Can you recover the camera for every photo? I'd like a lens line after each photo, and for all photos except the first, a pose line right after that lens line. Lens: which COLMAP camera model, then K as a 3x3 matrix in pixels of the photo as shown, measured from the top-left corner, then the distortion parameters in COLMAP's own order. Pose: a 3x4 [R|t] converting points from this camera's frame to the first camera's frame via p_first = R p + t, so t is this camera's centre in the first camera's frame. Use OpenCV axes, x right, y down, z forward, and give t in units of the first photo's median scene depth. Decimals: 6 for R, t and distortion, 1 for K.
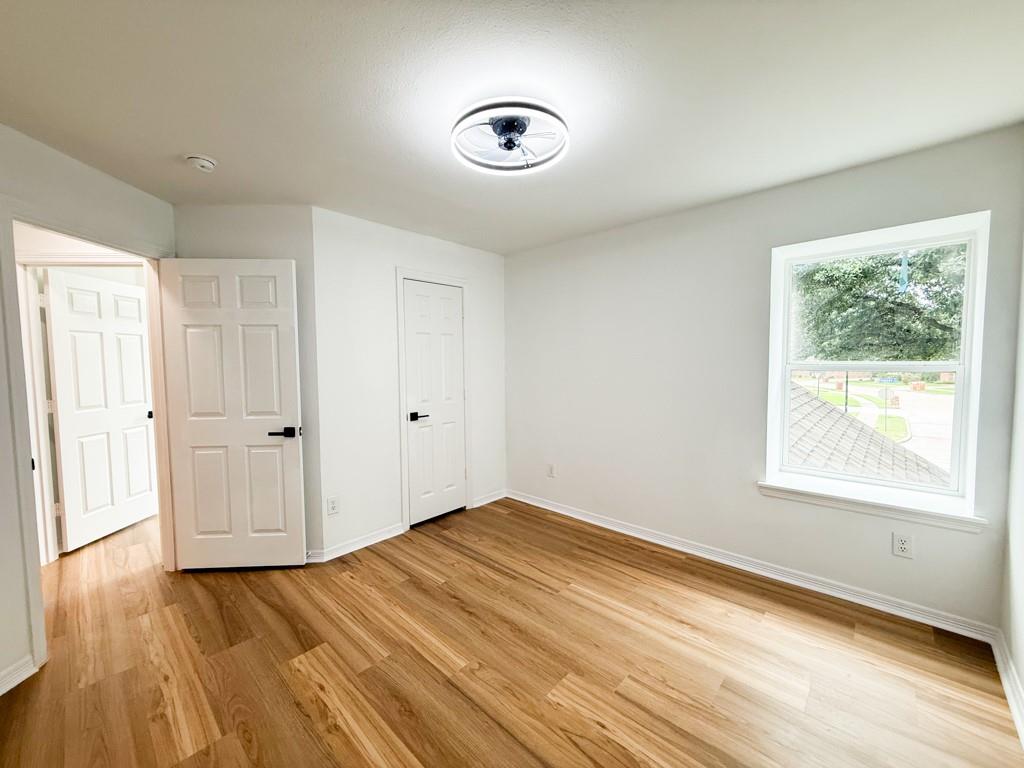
lens RADIAL K [[407.0, 0, 510.0], [0, 407.0, 383.3], [0, 0, 1]] dist [0.000344, 0.000648]
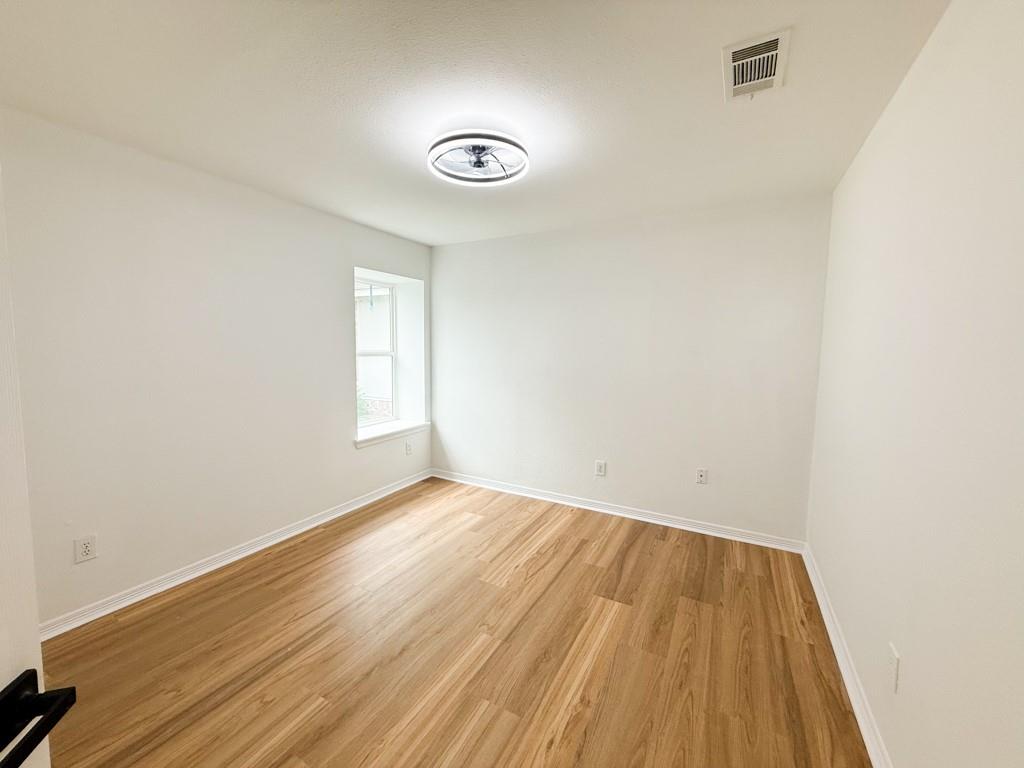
lens RADIAL K [[407.0, 0, 510.0], [0, 407.0, 383.3], [0, 0, 1]] dist [0.000344, 0.000648]
pose [[-0.250211, -0.076700, 0.965149, -0.988320], [0.047142, 0.994710, 0.091271, -0.053022], [-0.967043, 0.068336, -0.245271, 1.027149]]
